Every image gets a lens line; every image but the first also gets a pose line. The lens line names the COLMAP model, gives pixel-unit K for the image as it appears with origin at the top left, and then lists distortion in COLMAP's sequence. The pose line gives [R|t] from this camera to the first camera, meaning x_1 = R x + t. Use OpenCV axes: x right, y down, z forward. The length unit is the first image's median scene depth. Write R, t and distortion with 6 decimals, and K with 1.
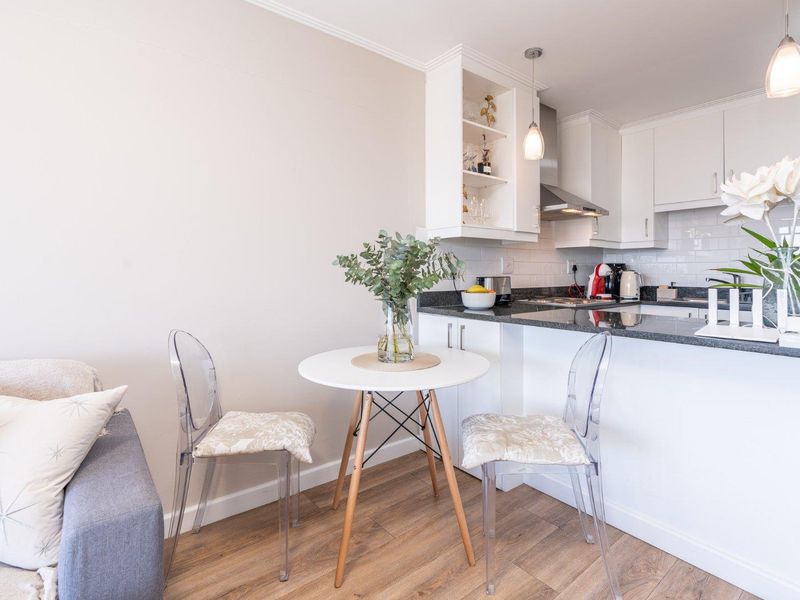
lens RADIAL K [[405.5, 0, 405.4], [0, 405.5, 276.7], [0, 0, 1]] dist [-0.002251, -0.000805]
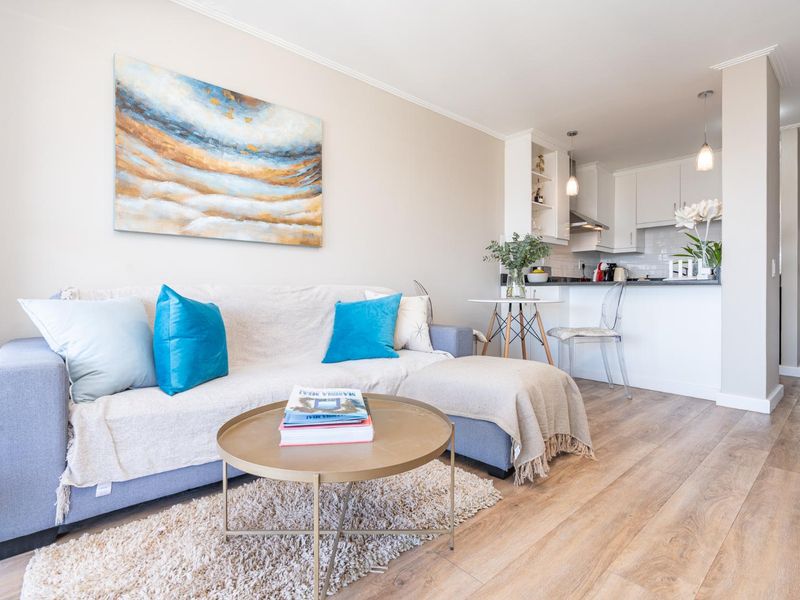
lens RADIAL K [[416.1, 0, 398.7], [0, 416.1, 298.4], [0, 0, 1]] dist [0.002327, 0.006979]
pose [[0.998194, 0.002300, 0.060031, -0.445118], [-0.002157, 0.999995, -0.002455, 0.130855], [-0.060036, 0.002321, 0.998194, -0.613284]]
